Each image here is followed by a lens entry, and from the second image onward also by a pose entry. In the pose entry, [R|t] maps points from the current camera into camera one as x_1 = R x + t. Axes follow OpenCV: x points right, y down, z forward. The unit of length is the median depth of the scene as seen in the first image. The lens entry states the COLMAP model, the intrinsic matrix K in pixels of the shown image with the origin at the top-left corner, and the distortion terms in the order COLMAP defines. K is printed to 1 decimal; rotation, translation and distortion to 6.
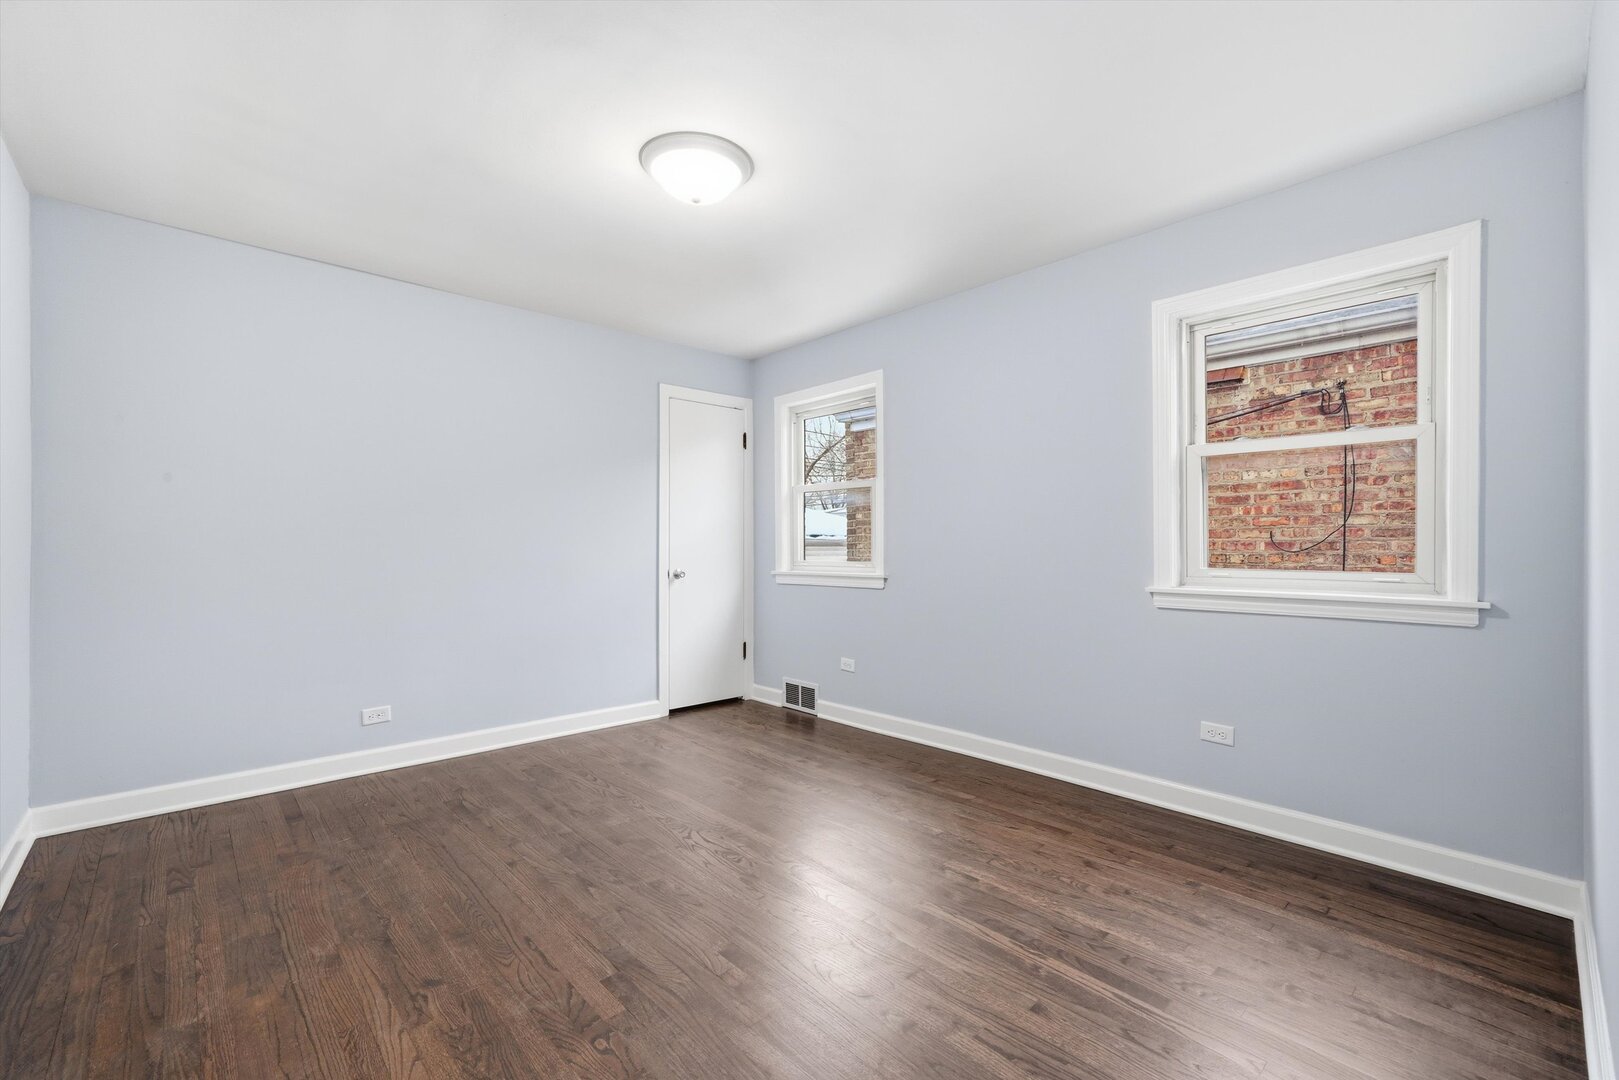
lens RADIAL K [[682.4, 0, 809.8], [0, 682.4, 542.6], [0, 0, 1]] dist [0.000567, 0.000378]
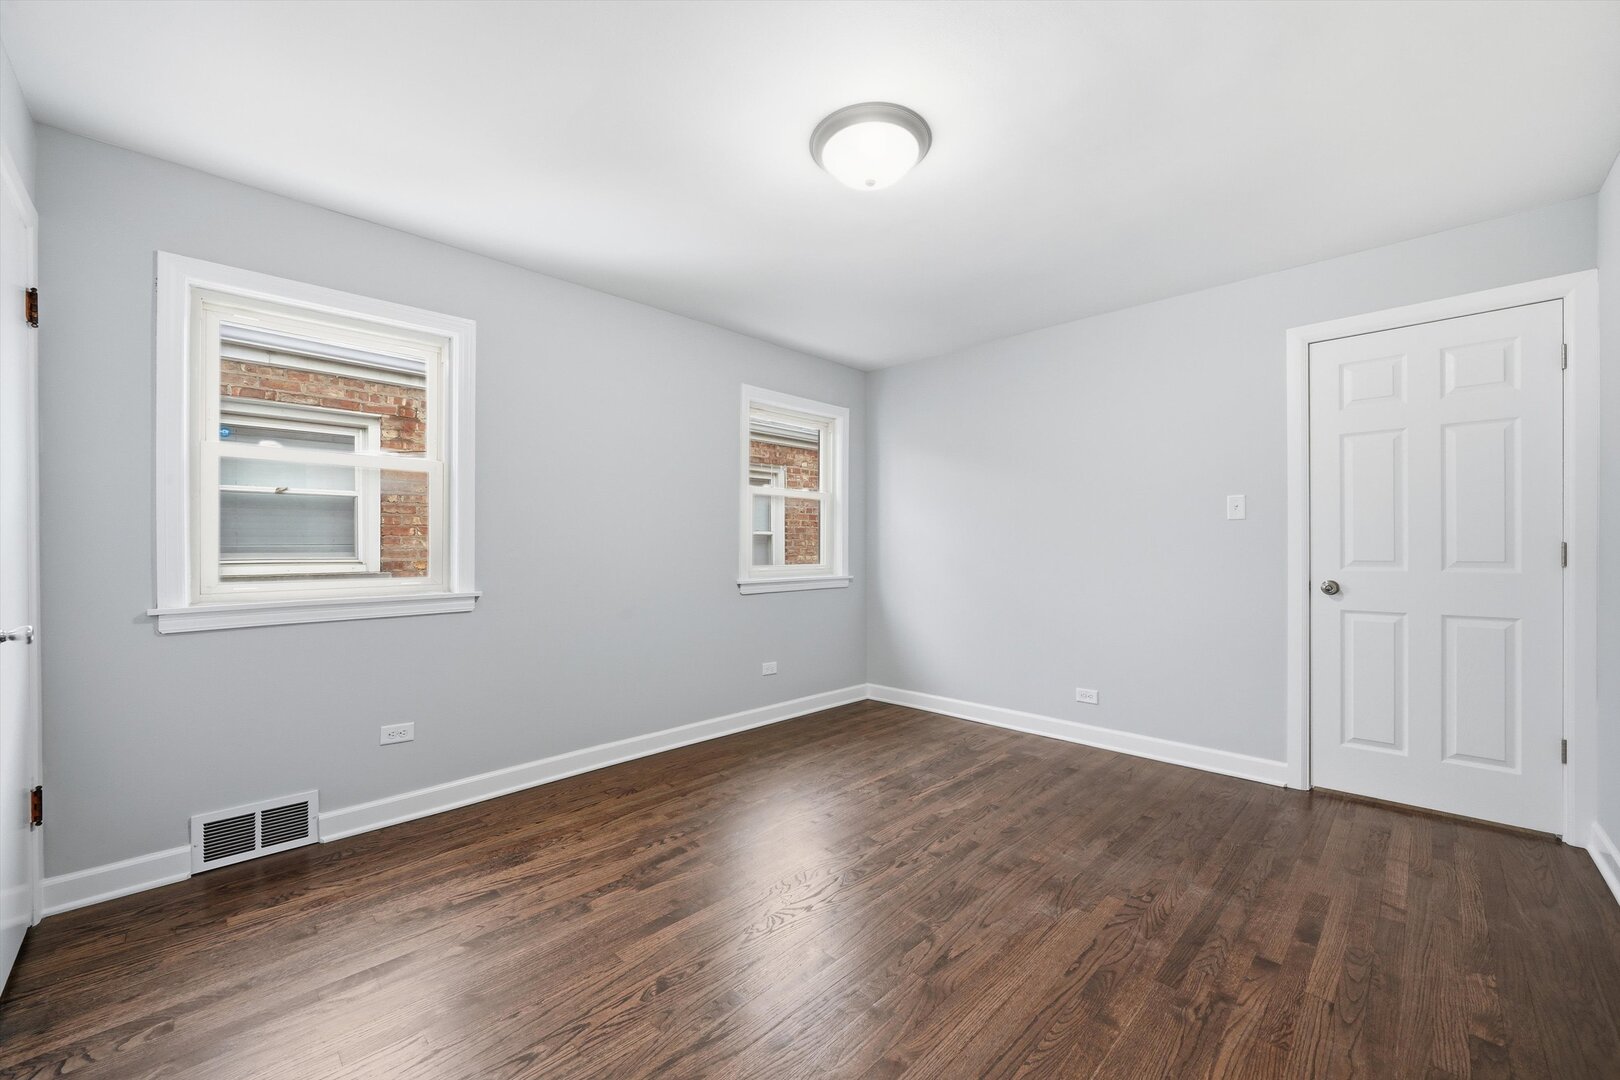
lens RADIAL K [[623.1, 0, 806.2], [0, 623.1, 544.6], [0, 0, 1]] dist [-0.009569, -0.000350]
pose [[-0.030366, 0.008078, 0.999506, -0.956192], [0.000521, 0.999967, -0.008066, 0.000394], [-0.999539, 0.000276, -0.030370, 1.054331]]
